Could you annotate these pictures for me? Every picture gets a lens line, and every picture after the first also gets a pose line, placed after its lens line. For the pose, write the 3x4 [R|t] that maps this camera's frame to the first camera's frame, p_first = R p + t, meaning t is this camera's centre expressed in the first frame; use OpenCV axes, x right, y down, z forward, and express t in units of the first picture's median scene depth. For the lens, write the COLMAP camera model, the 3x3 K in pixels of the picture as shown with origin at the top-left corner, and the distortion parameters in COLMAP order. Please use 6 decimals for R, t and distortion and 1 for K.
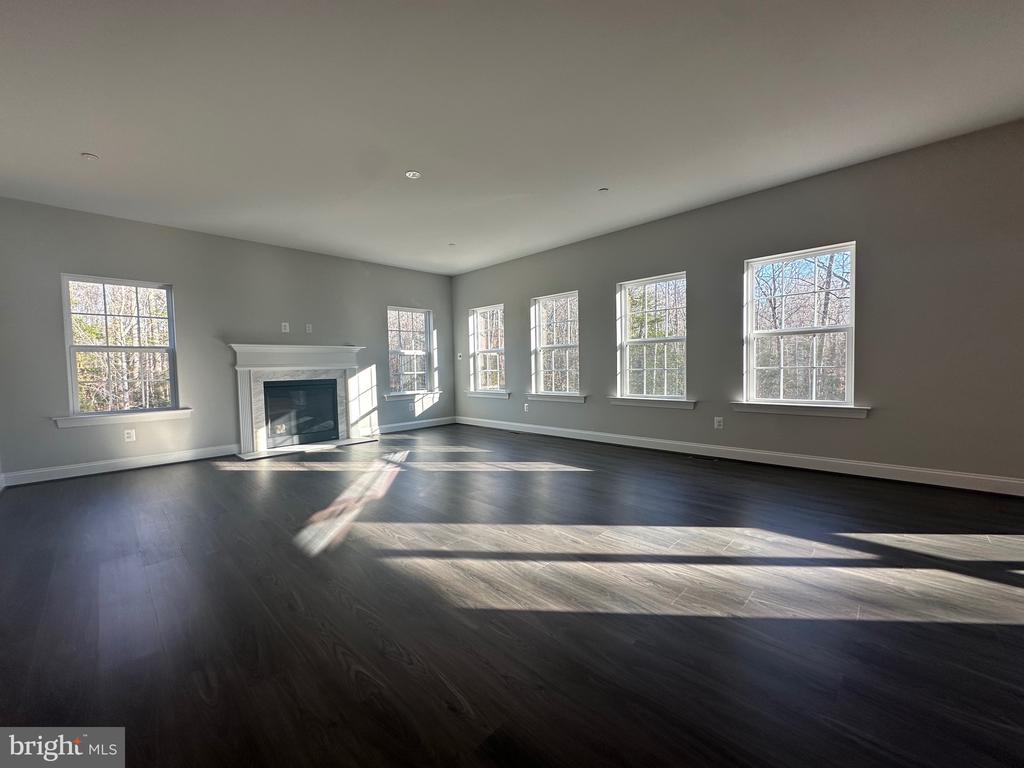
lens RADIAL K [[410.5, 0, 512.0], [0, 410.5, 384.0], [0, 0, 1]] dist [-0.001094, -0.000046]
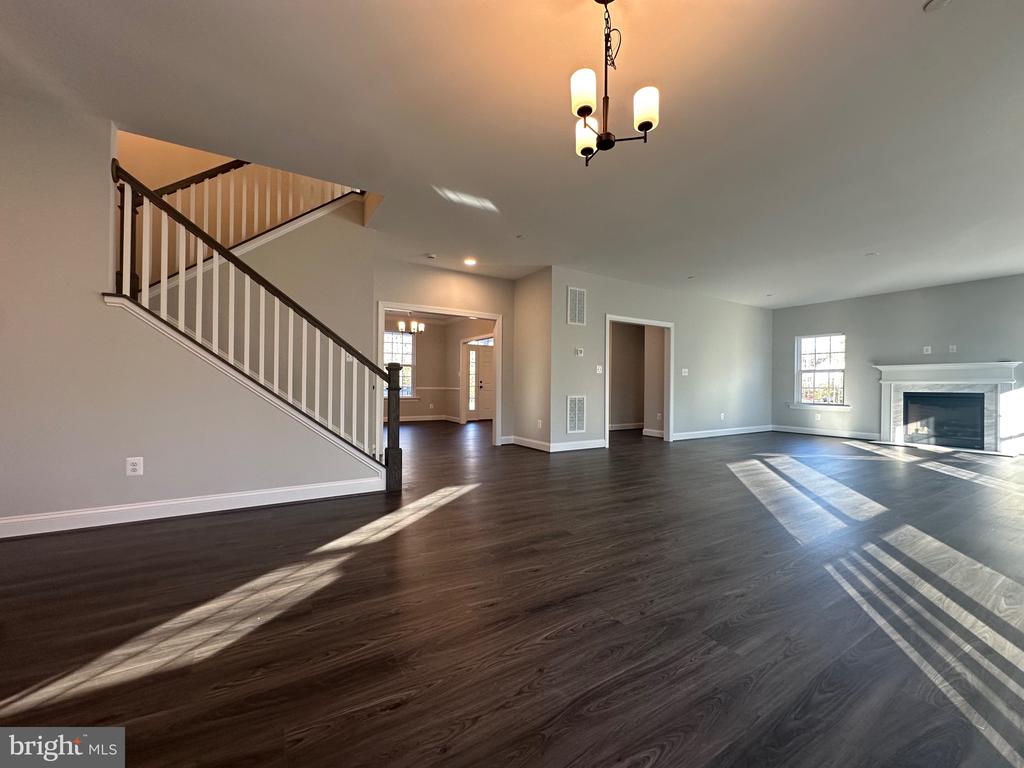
lens RADIAL K [[410.5, 0, 512.0], [0, 410.5, 384.0], [0, 0, 1]] dist [-0.001094, -0.000046]
pose [[-0.242067, 0.019751, -0.970058, 0.942774], [-0.040043, 0.998738, 0.030328, -0.020170], [0.969433, 0.046185, -0.240971, 0.064897]]
